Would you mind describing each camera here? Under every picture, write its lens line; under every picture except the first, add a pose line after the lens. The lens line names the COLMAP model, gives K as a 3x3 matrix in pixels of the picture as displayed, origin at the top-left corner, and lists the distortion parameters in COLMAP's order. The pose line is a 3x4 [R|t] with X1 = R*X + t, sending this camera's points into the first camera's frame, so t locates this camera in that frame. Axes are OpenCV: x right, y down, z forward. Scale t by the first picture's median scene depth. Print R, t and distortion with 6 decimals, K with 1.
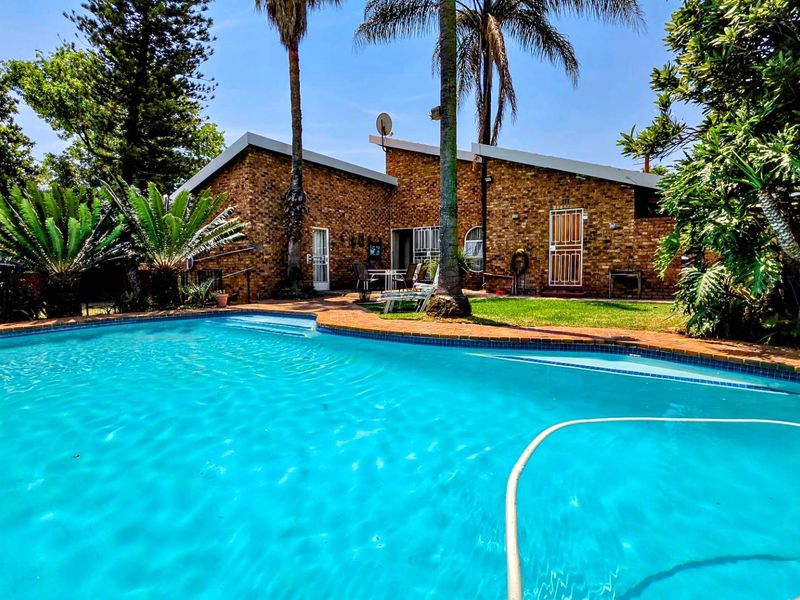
lens RADIAL K [[431.1, 0, 401.3], [0, 431.1, 297.9], [0, 0, 1]] dist [0.002498, 0.002468]
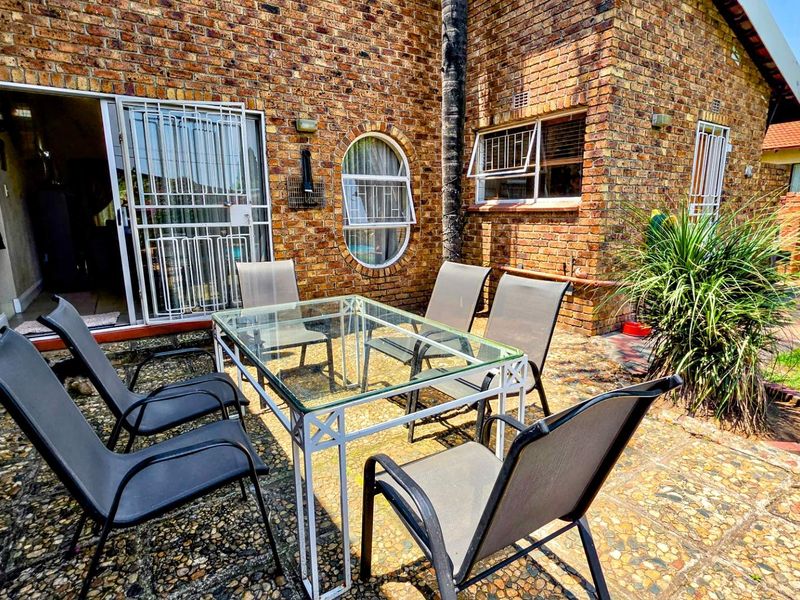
lens RADIAL K [[431.1, 0, 401.4], [0, 431.1, 298.0], [0, 0, 1]] dist [0.002498, 0.002468]
pose [[0.381601, -0.182041, 0.906224, -0.182468], [0.074065, 0.983284, 0.166332, -0.115379], [-0.921355, 0.003647, 0.388705, 1.048882]]
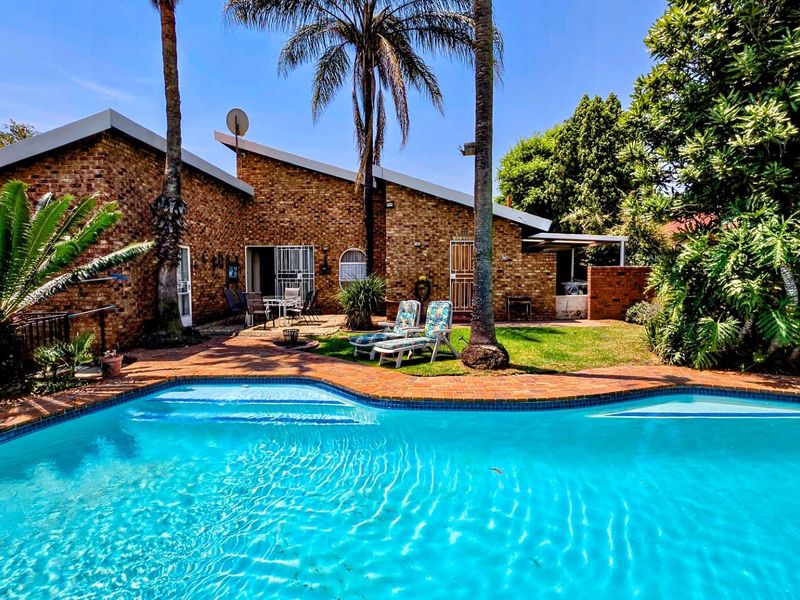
lens RADIAL K [[431.1, 0, 403.7], [0, 431.1, 299.3], [0, 0, 1]] dist [0.002498, 0.002468]
pose [[0.846718, -0.031876, 0.531086, -0.298039], [0.036692, 0.999326, 0.001480, -0.061576], [-0.530775, 0.018233, 0.847317, 0.163342]]
